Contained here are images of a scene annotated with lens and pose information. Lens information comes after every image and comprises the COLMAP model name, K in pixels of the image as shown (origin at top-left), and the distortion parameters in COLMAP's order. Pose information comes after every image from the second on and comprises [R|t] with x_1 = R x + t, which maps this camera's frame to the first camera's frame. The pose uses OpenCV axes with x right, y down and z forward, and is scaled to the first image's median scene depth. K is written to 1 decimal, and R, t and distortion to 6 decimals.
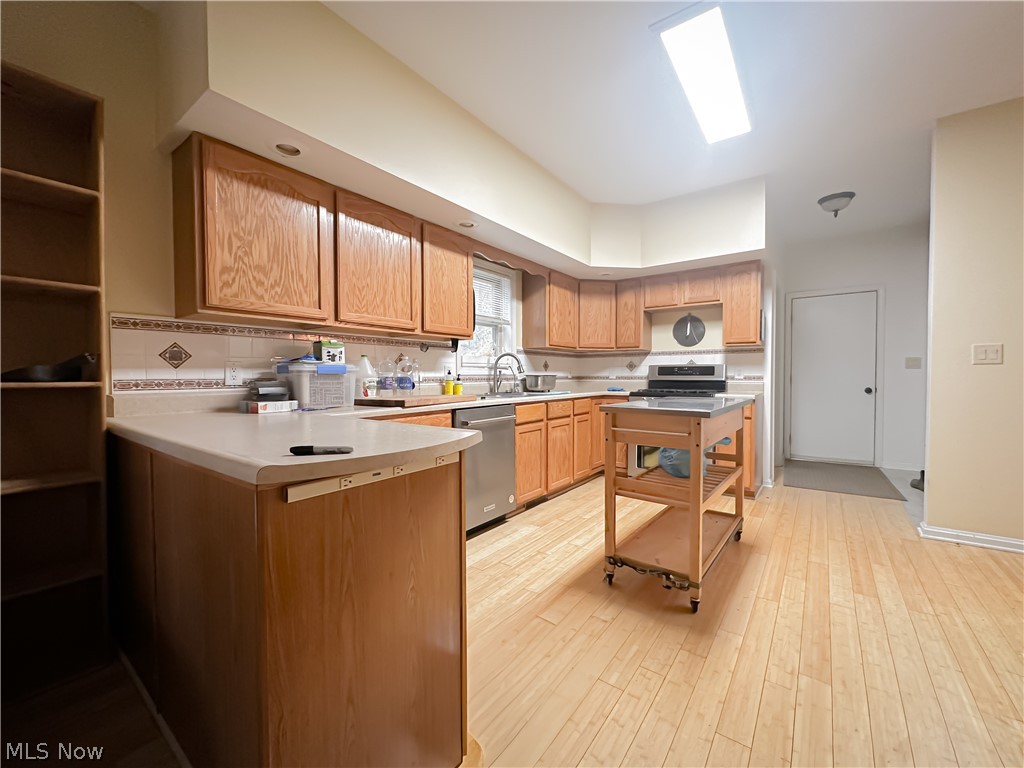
lens RADIAL K [[420.2, 0, 518.1], [0, 420.2, 385.7], [0, 0, 1]] dist [-0.006705, 0.000990]
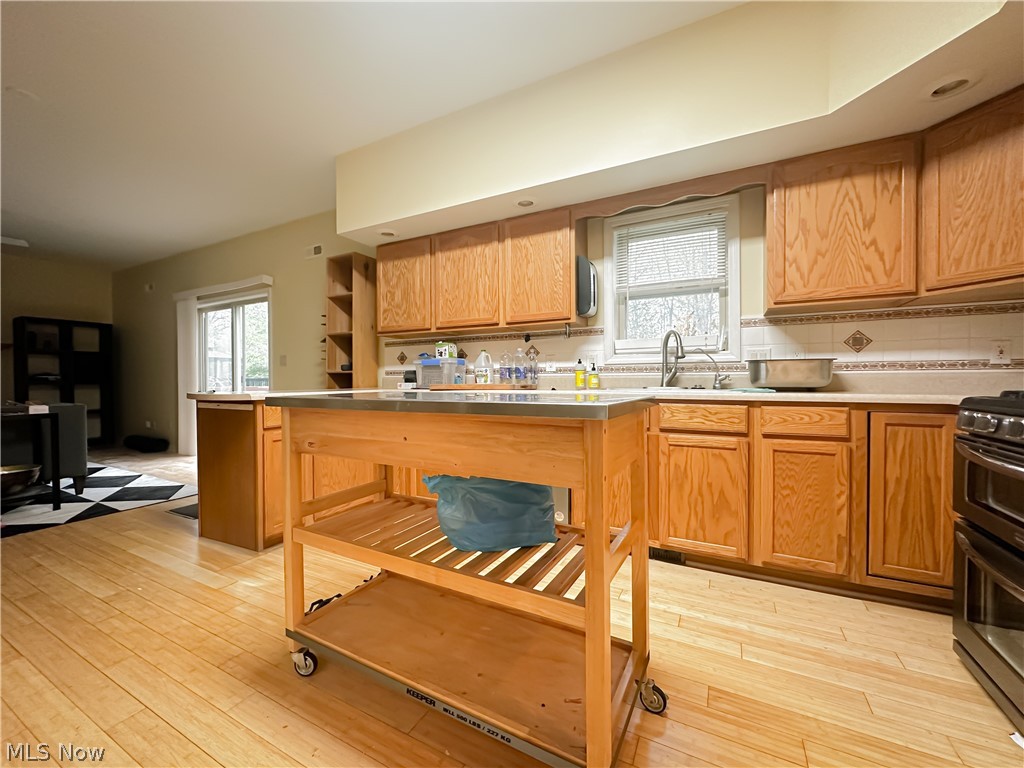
lens RADIAL K [[420.2, 0, 512.6], [0, 420.2, 383.3], [0, 0, 1]] dist [-0.006705, 0.000990]
pose [[0.136407, 0.006092, -0.990634, 0.789859], [-0.024306, 0.999701, 0.002801, 0.017351], [0.990355, 0.023696, 0.136514, 0.831973]]
